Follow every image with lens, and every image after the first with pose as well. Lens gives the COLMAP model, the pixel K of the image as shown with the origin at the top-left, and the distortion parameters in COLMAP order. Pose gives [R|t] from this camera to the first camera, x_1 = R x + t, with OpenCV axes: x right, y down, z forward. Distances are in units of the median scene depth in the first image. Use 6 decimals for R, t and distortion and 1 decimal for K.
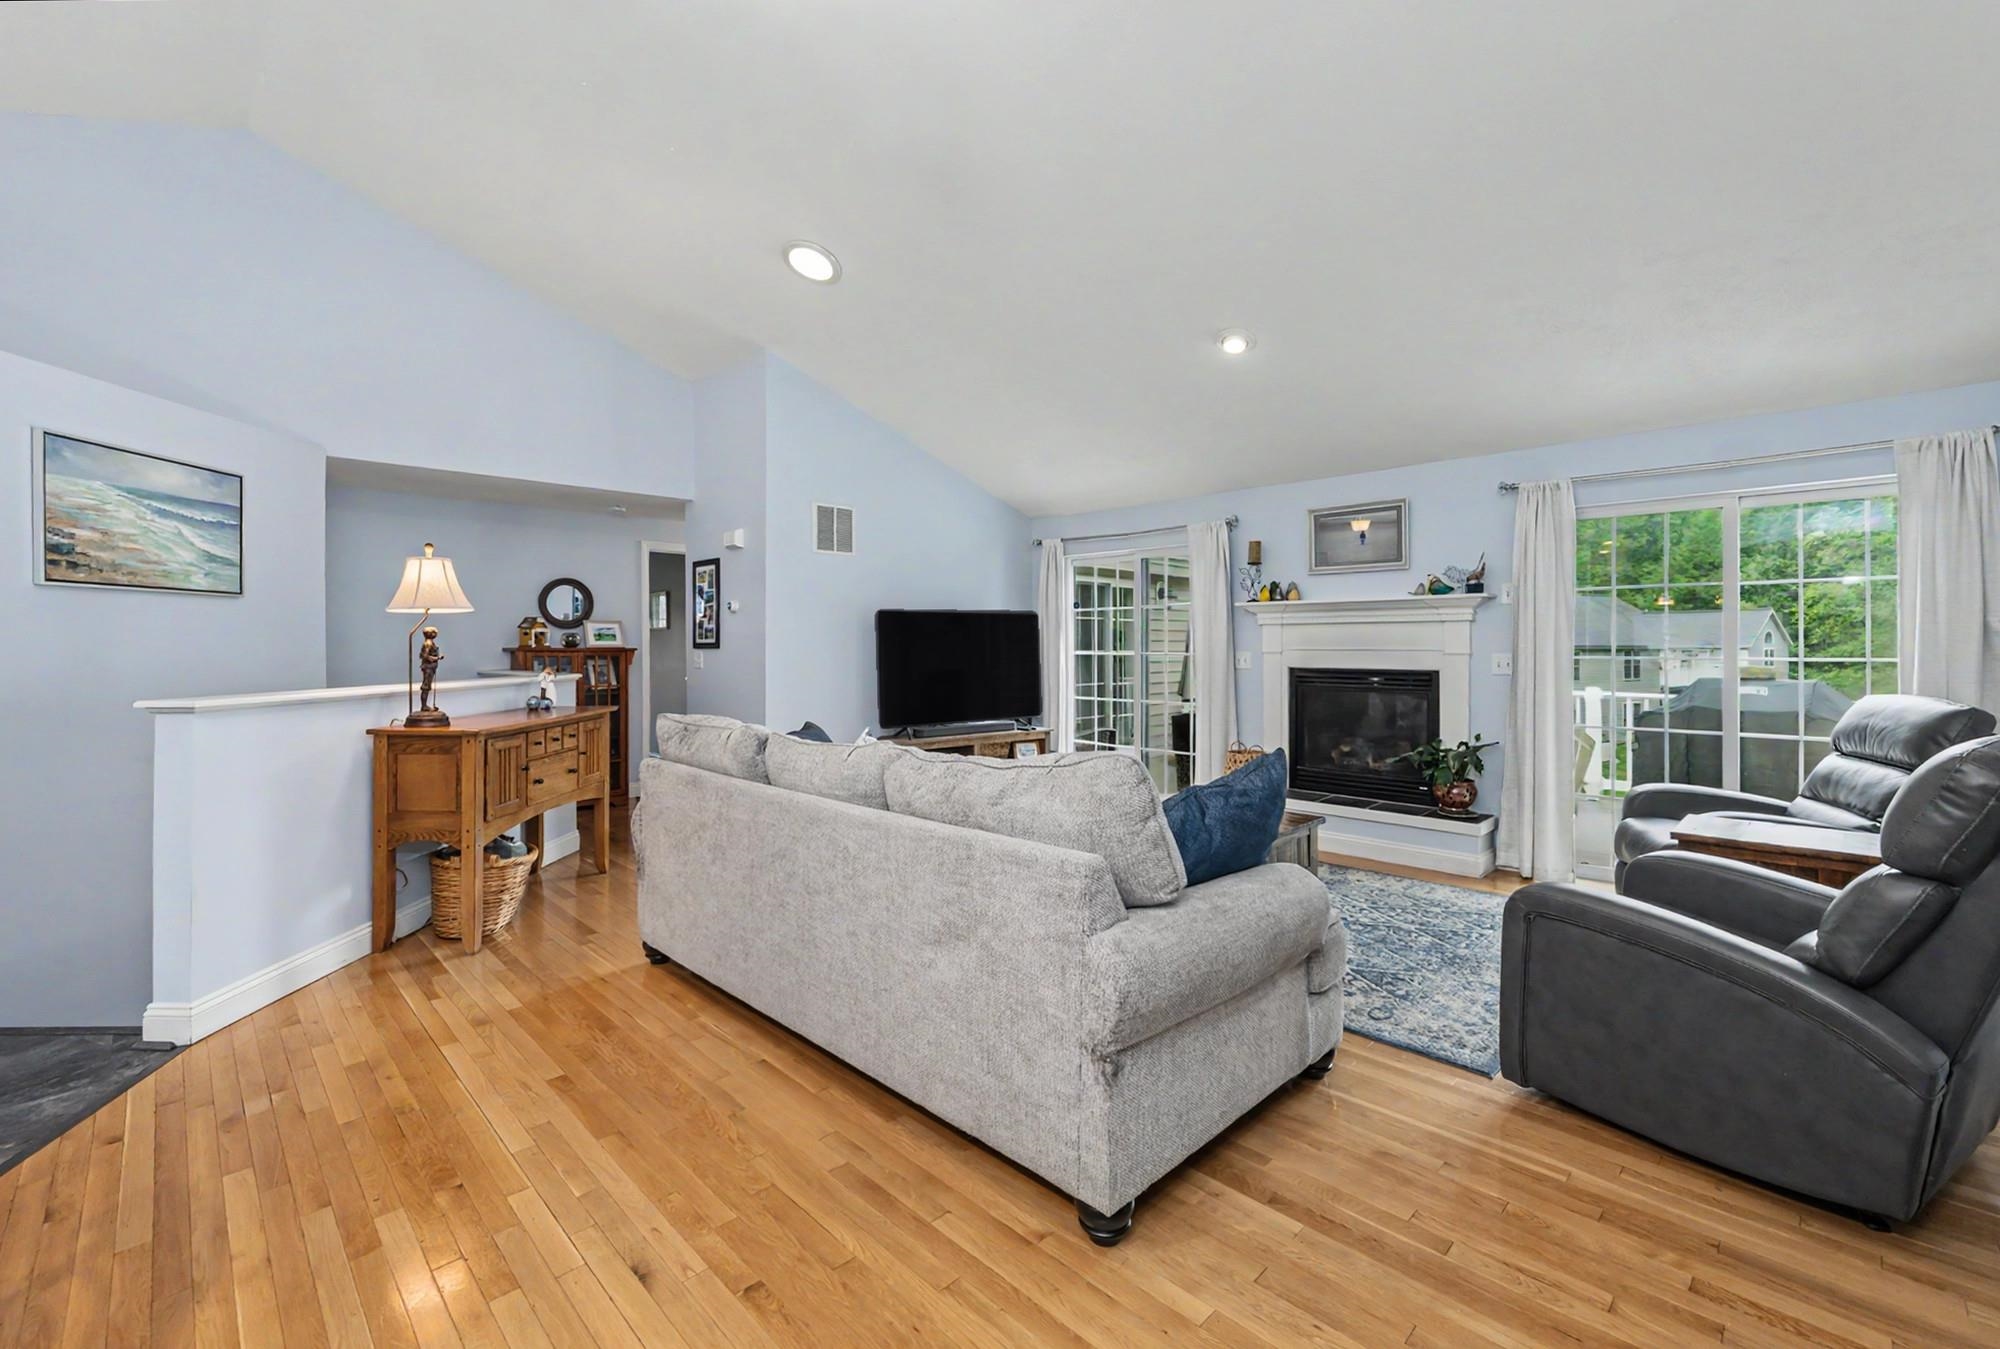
lens RADIAL K [[832.7, 0, 996.9], [0, 832.7, 655.1], [0, 0, 1]] dist [-0.001808, -0.001401]
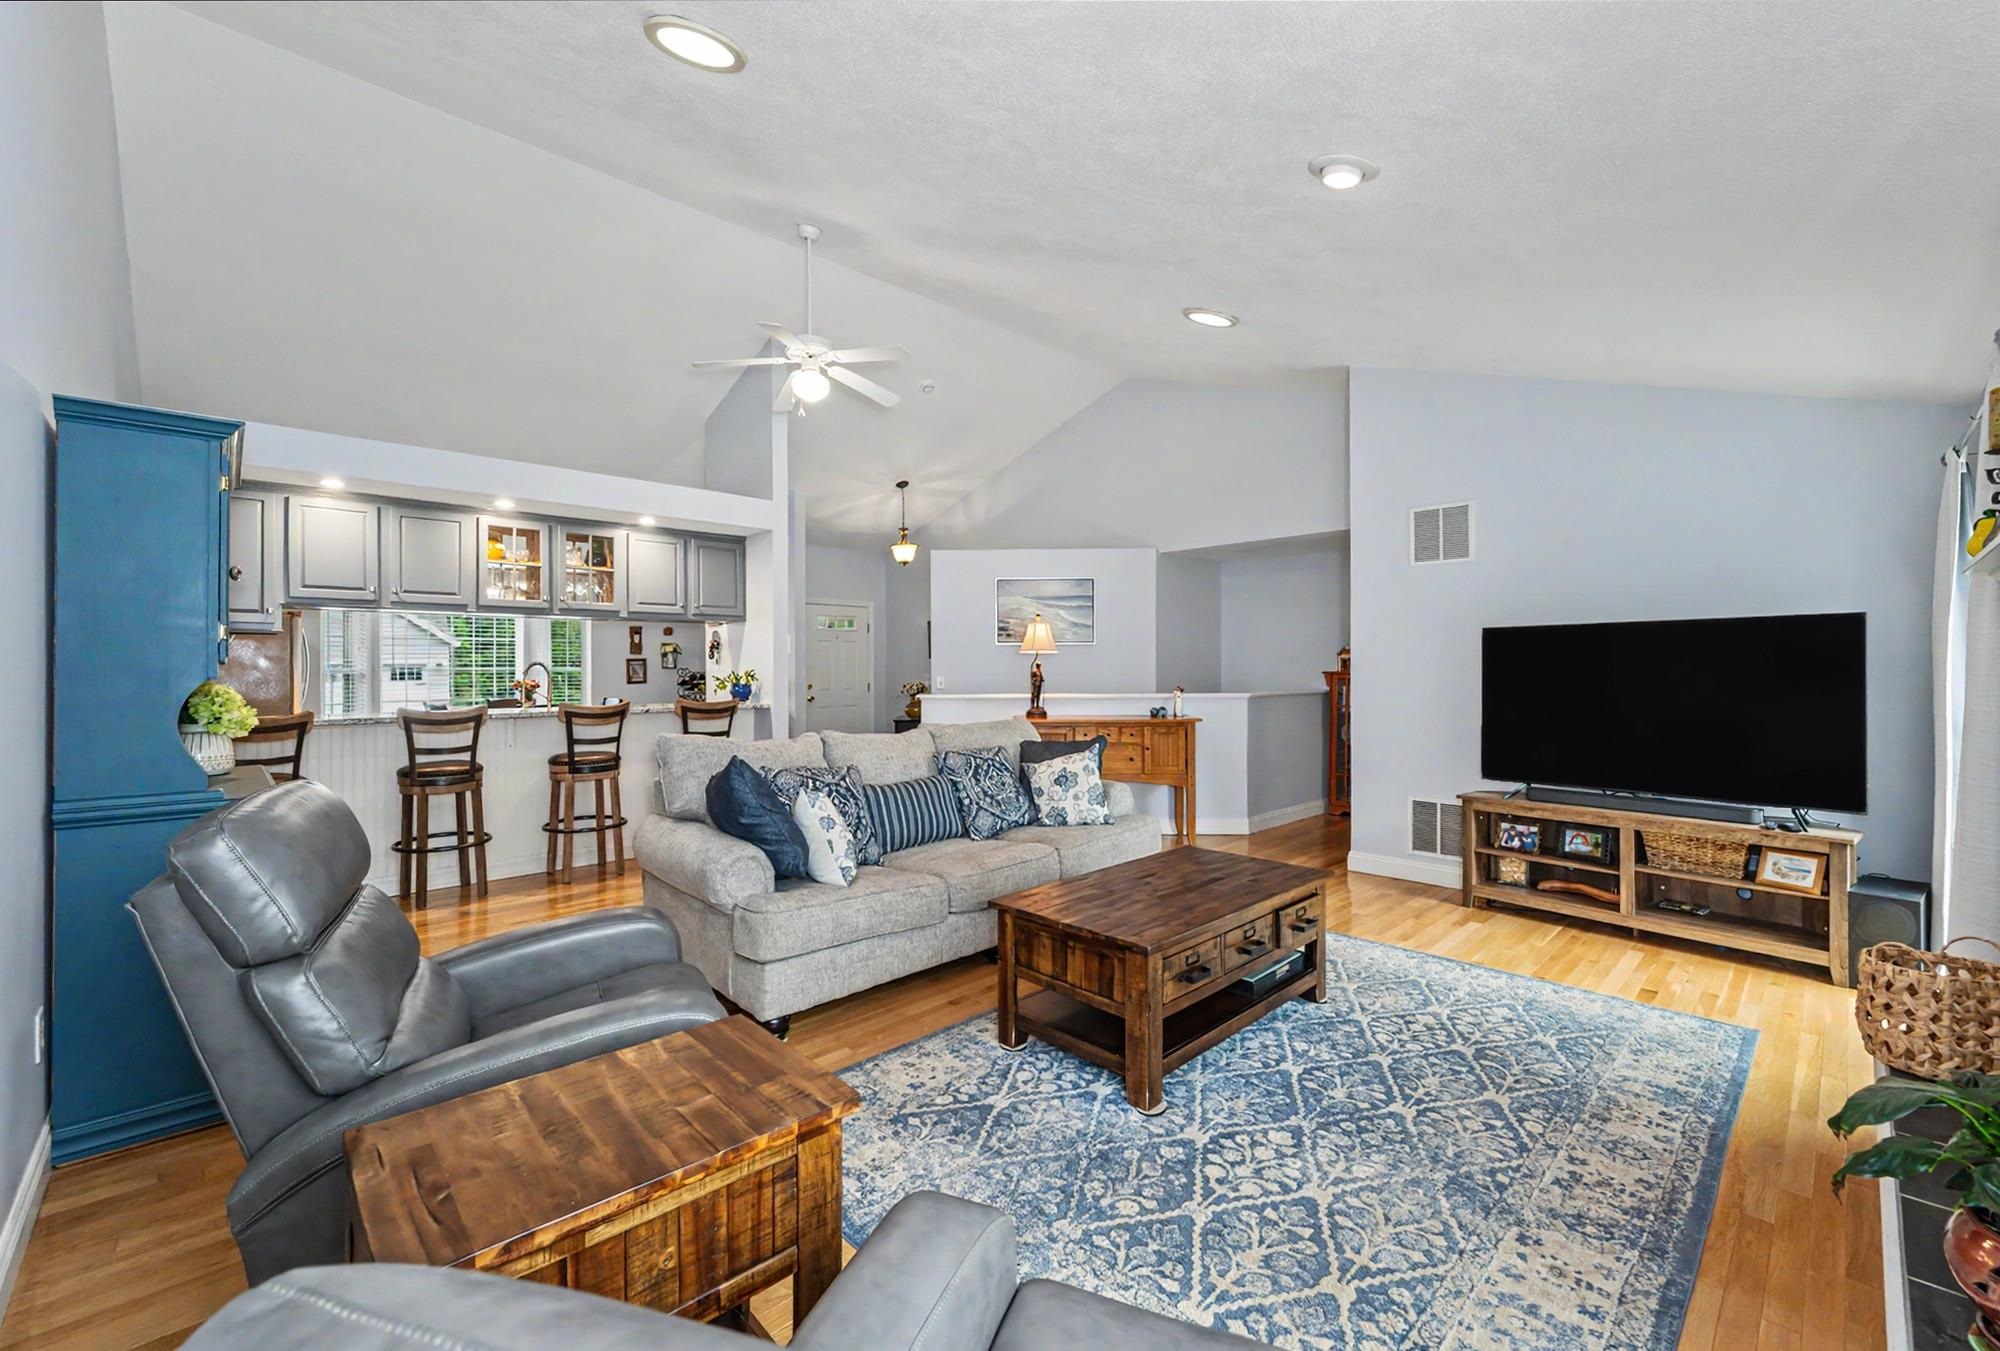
lens RADIAL K [[832.7, 0, 983.0], [0, 832.7, 665.5], [0, 0, 1]] dist [-0.001808, -0.001401]
pose [[-0.027076, 0.000464, -0.999633, 1.000319], [-0.007129, 0.999974, 0.000657, -0.022868], [0.999608, 0.007145, -0.027072, 0.847068]]
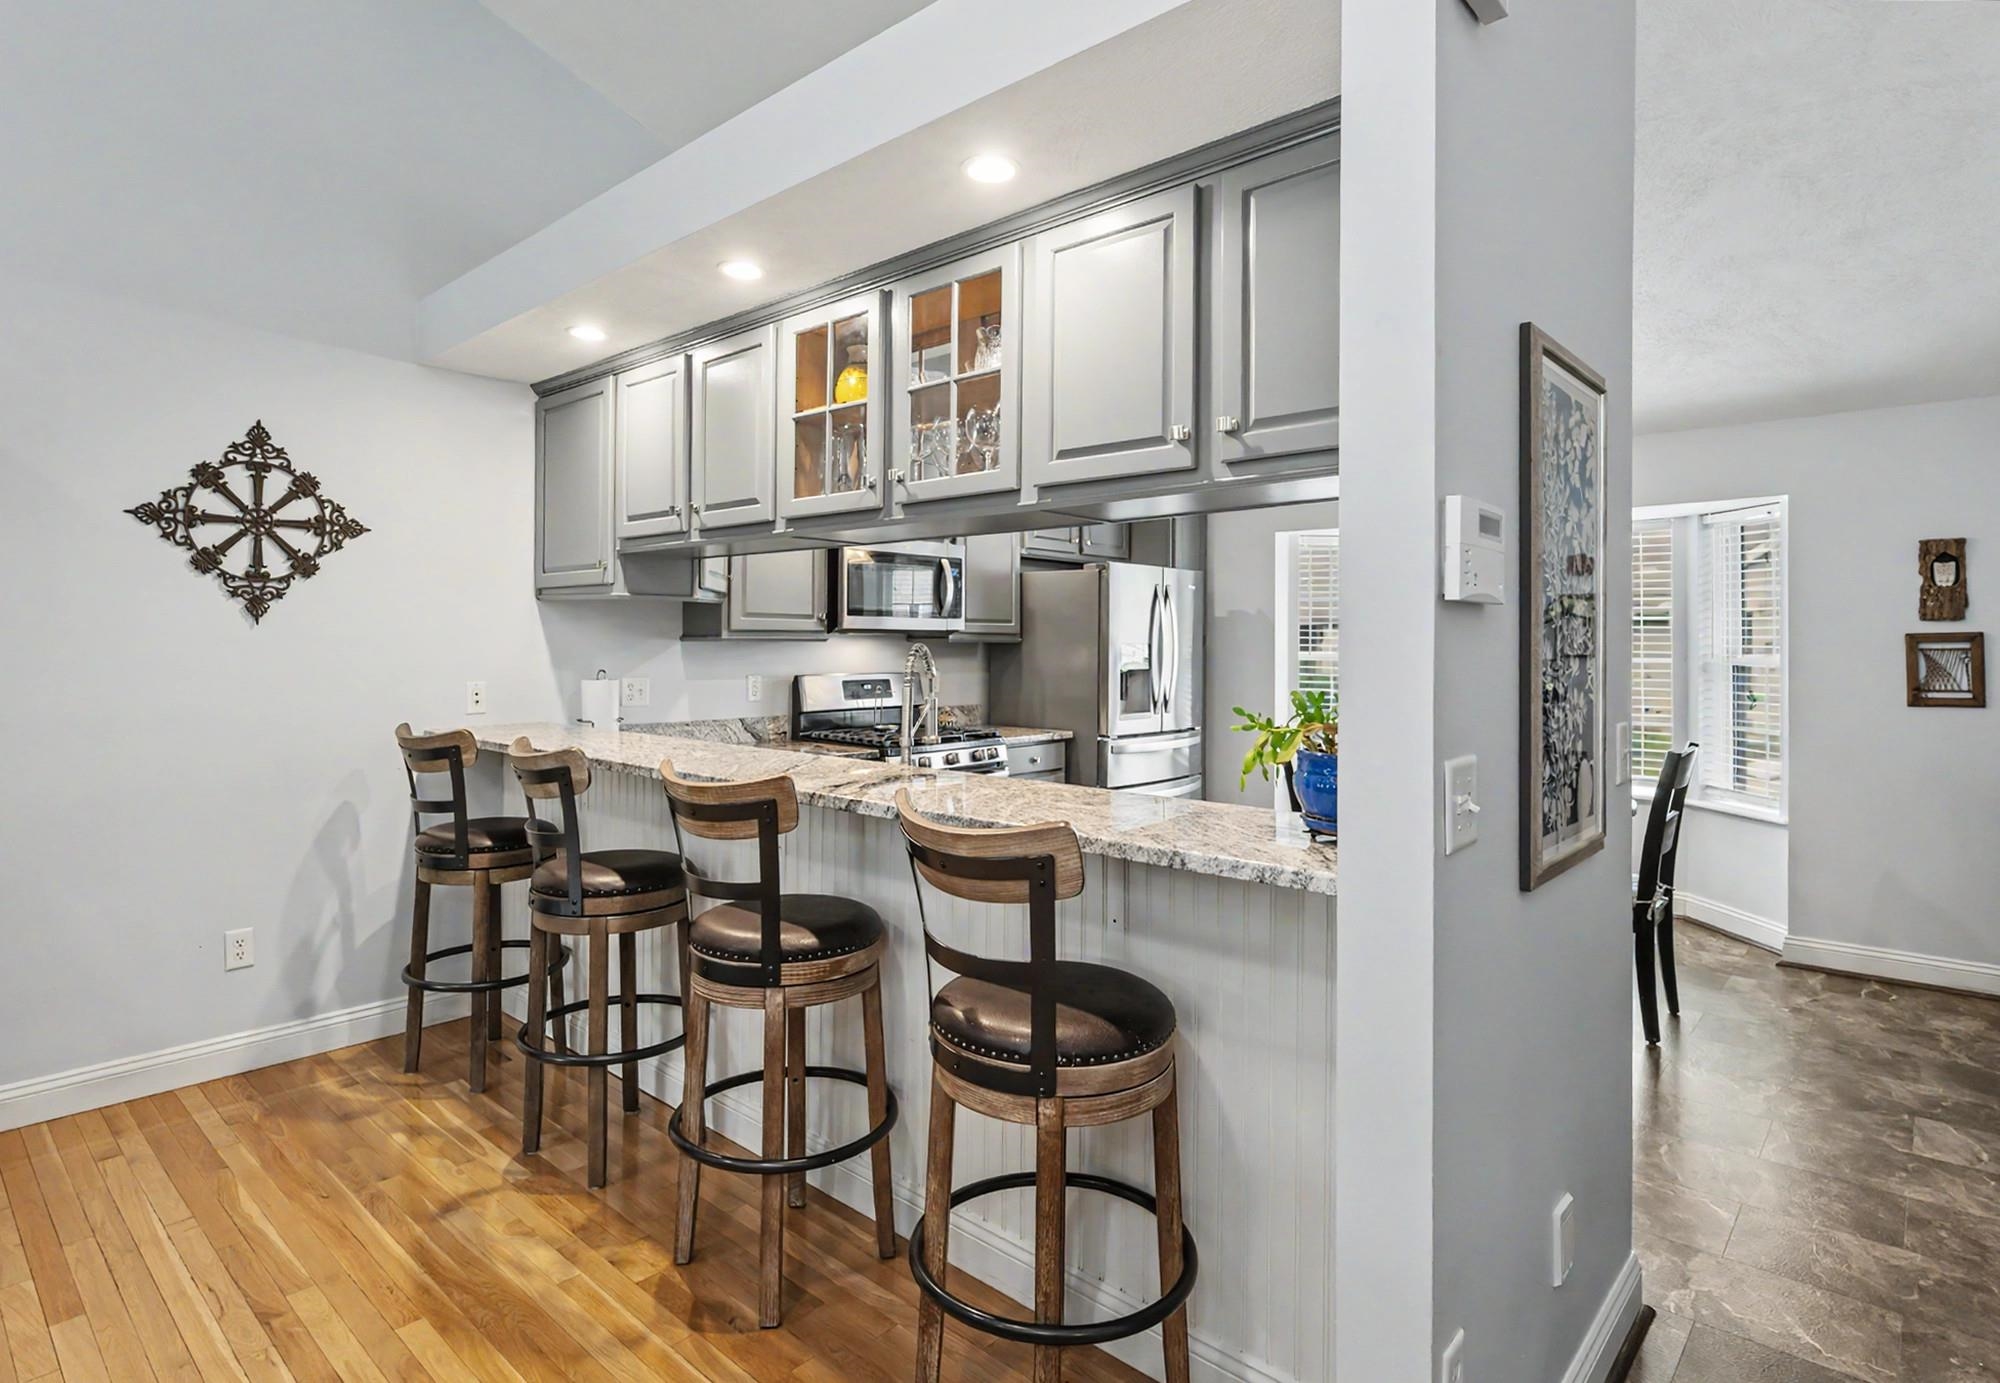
lens RADIAL K [[1058.8, 0, 995.5], [0, 1058.8, 631.7], [0, 0, 1]] dist [-0.011709, -0.000833]
pose [[-0.998879, -0.002818, -0.047245, -0.442570], [-0.002816, 0.999996, -0.000108, -0.033205], [0.047245, 0.000025, -0.998883, 0.760552]]
